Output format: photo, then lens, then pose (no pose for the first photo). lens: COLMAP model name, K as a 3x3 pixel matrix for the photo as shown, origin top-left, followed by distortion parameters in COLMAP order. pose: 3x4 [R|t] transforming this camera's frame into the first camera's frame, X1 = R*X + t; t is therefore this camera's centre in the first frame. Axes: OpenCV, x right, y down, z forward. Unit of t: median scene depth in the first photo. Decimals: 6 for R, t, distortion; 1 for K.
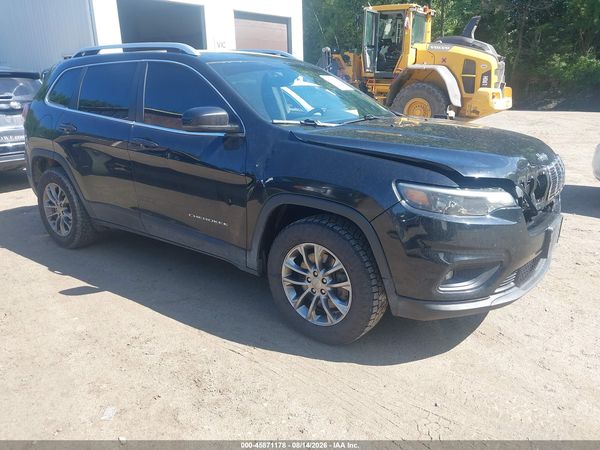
lens RADIAL K [[470.4, 0, 299.1], [0, 470.4, 225.3], [0, 0, 1]] dist [0.008015, -0.017370]
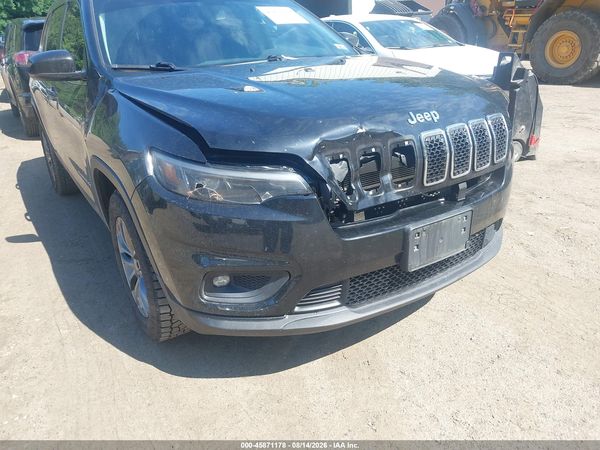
lens RADIAL K [[470.4, 0, 300.4], [0, 470.4, 228.2], [0, 0, 1]] dist [0.008015, -0.017370]
pose [[0.938850, 0.097143, -0.330340, 0.367799], [-0.057800, 0.990227, 0.126922, -0.041275], [0.339441, -0.100067, 0.935289, 0.201944]]
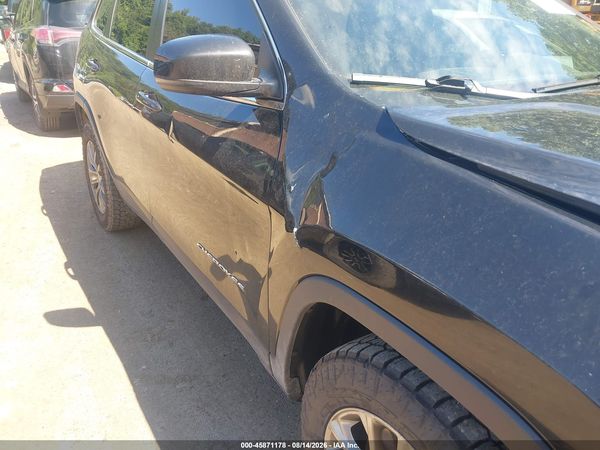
lens RADIAL K [[470.4, 0, 295.2], [0, 470.4, 230.1], [0, 0, 1]] dist [0.008015, -0.017370]
pose [[0.937521, 0.157447, -0.310267, 0.028203], [-0.117485, 0.982631, 0.143645, -0.096332], [0.327494, -0.098219, 0.939734, 0.396238]]
